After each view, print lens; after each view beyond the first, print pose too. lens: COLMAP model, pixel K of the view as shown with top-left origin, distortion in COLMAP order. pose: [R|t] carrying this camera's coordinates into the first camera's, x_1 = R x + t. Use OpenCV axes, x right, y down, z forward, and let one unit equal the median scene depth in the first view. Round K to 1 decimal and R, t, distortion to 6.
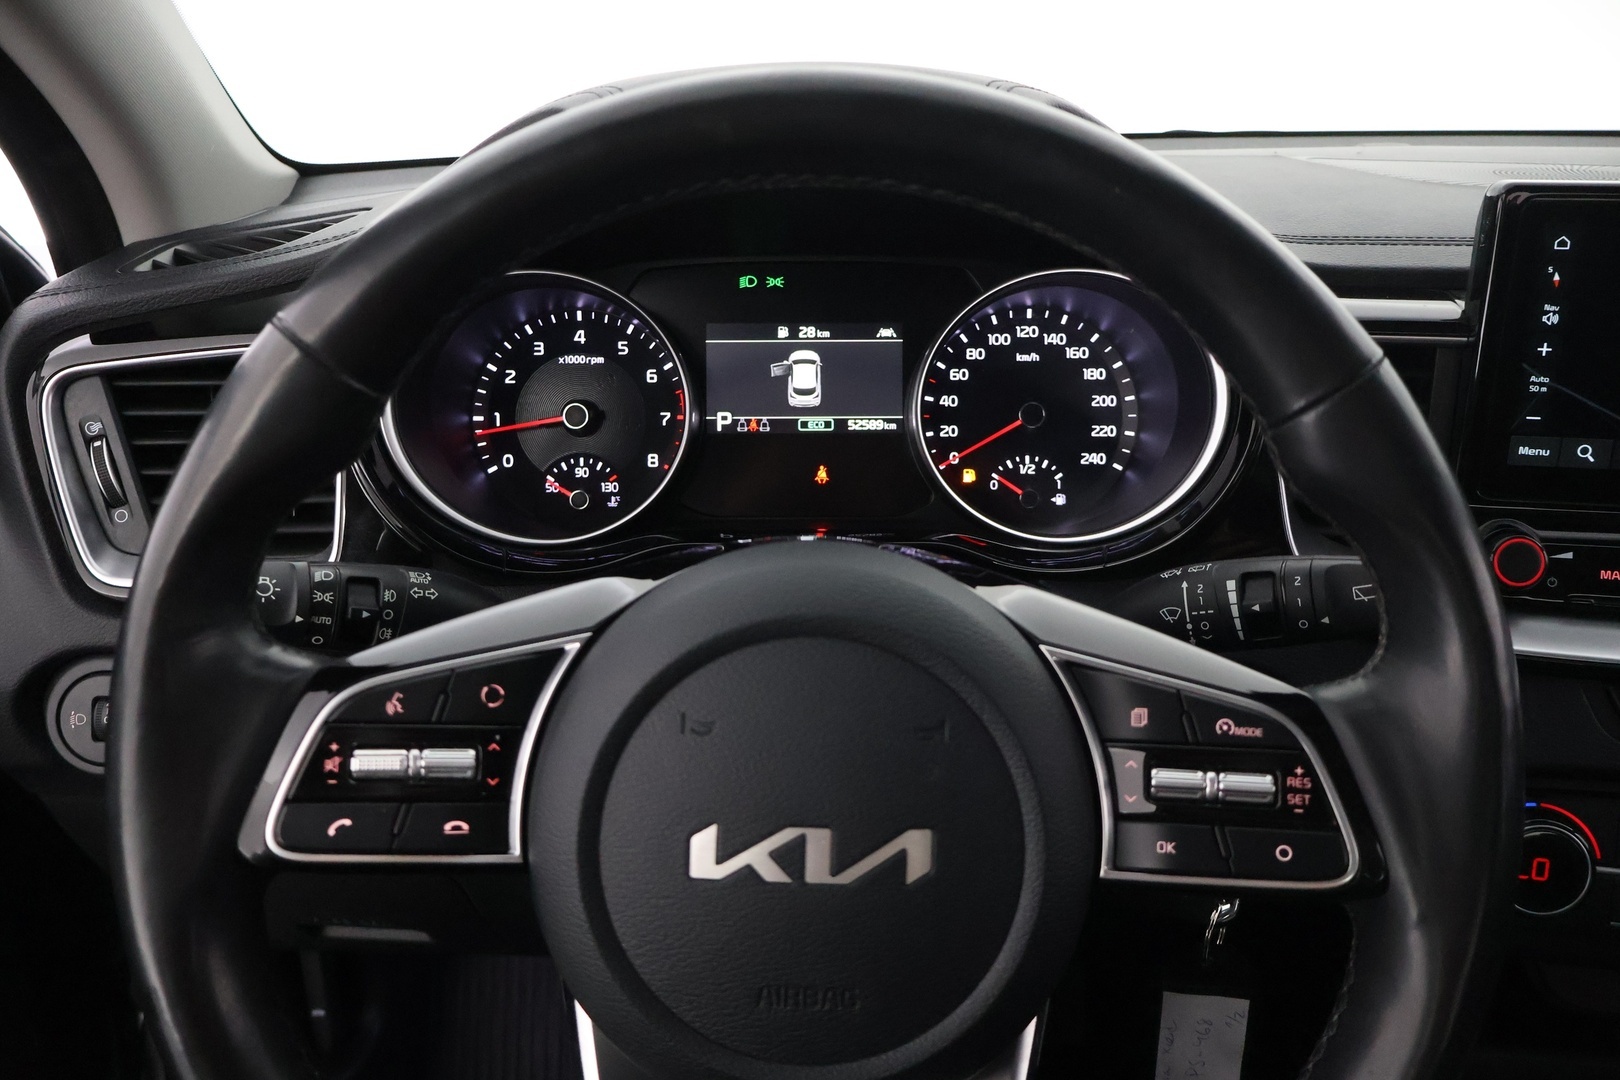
lens RADIAL K [[1401.3, 0, 794.1], [0, 1401.3, 538.8], [0, 0, 1]] dist [0.001229, 0.007156]
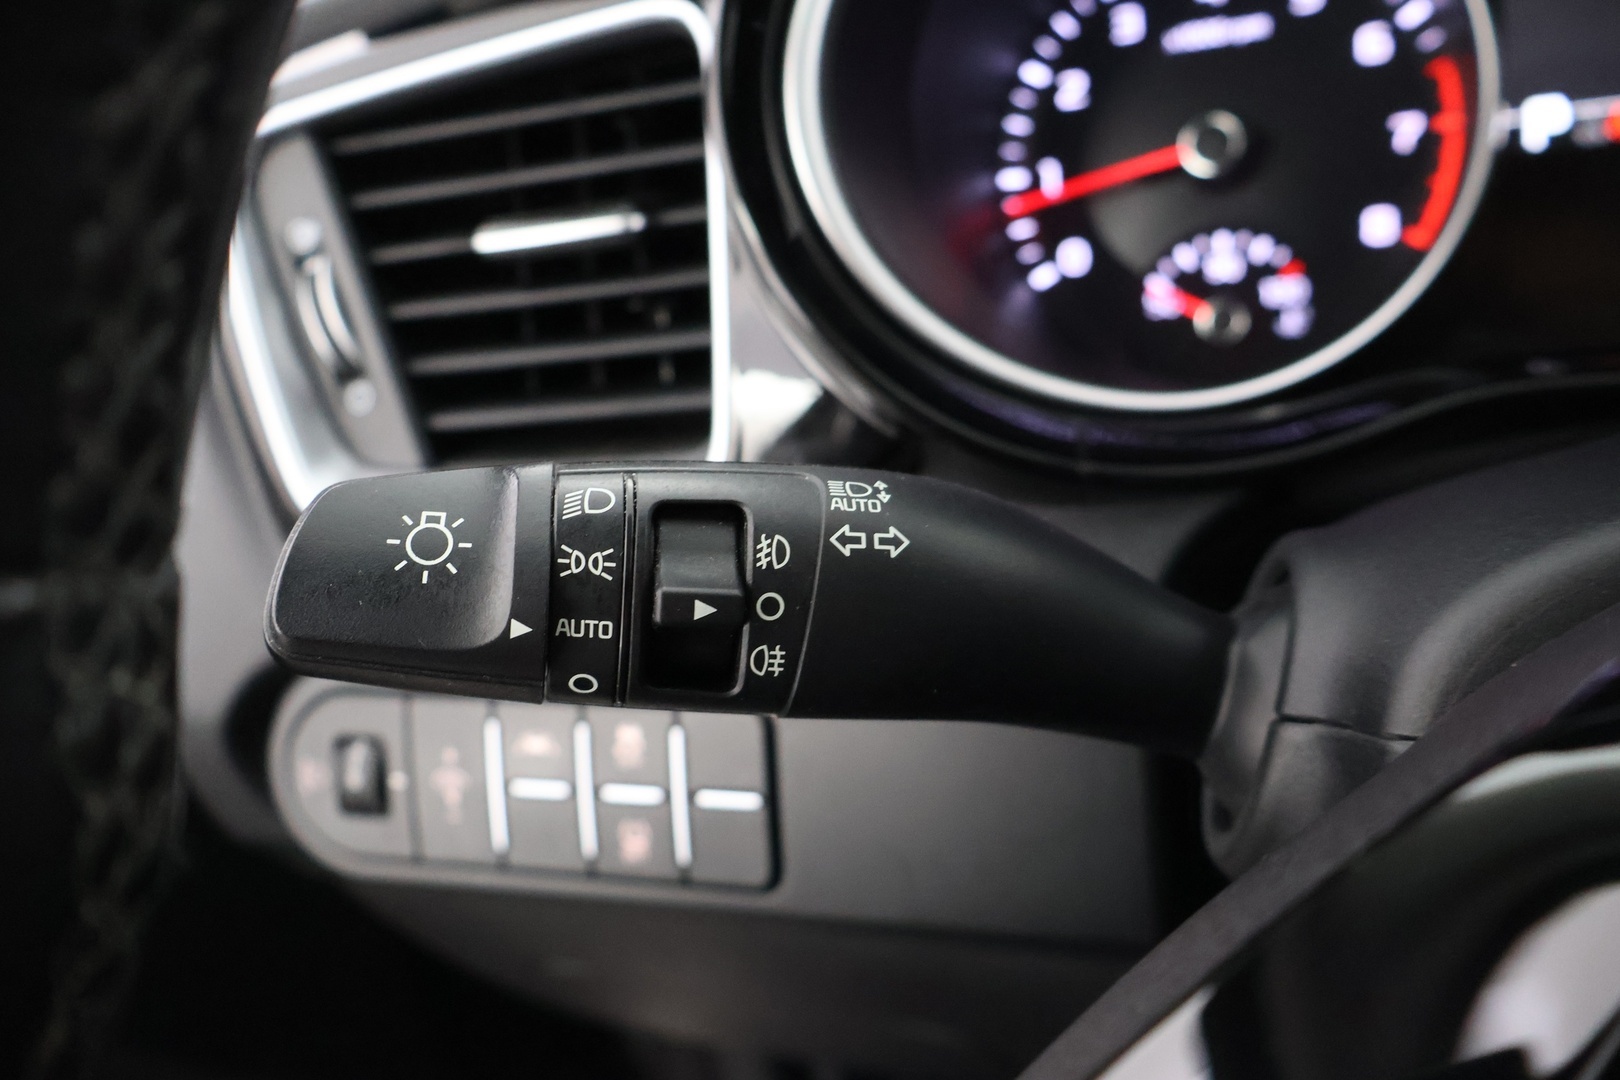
lens RADIAL K [[1401.3, 0, 803.0], [0, 1401.3, 551.3], [0, 0, 1]] dist [0.001229, 0.007156]
pose [[0.928133, -0.021006, -0.371656, -0.109061], [0.049061, 0.996600, 0.066191, 0.012757], [0.369002, -0.079668, 0.926008, 0.486715]]
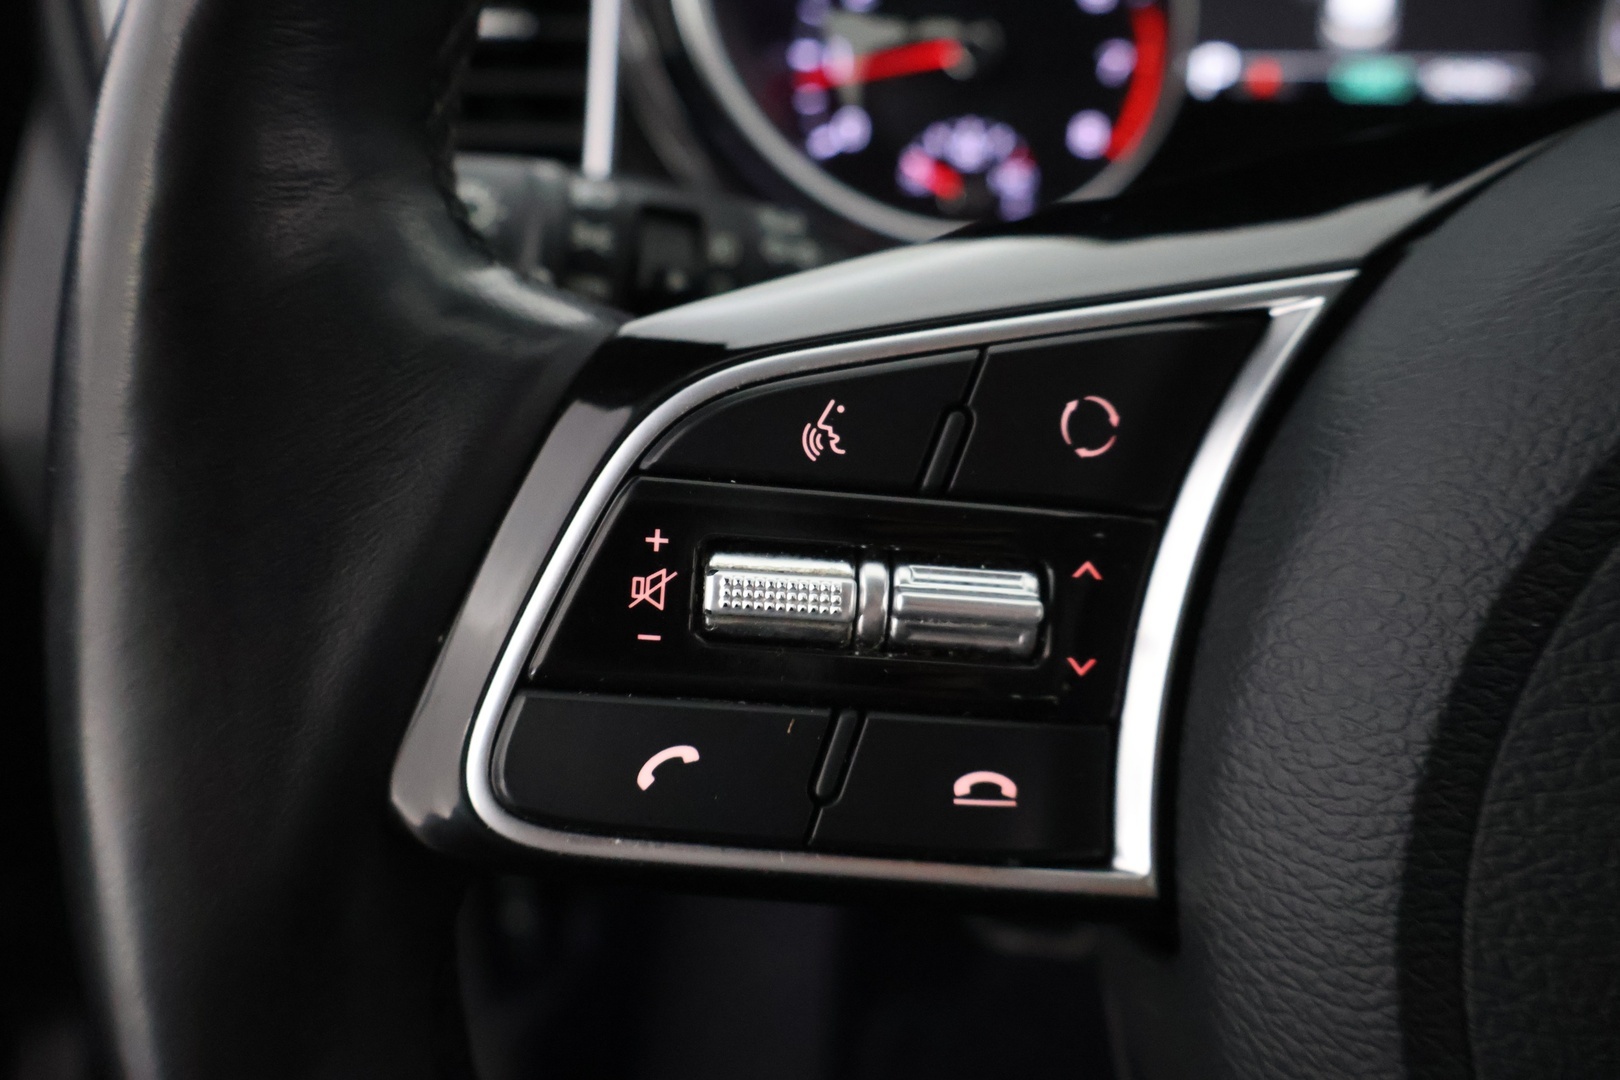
lens RADIAL K [[1401.3, 0, 808.8], [0, 1401.3, 535.1], [0, 0, 1]] dist [0.001229, 0.007156]
pose [[0.992084, 0.057750, -0.111512, -0.144484], [-0.047275, 0.994412, 0.094395, 0.064540], [0.116340, -0.088376, 0.989270, 0.377903]]
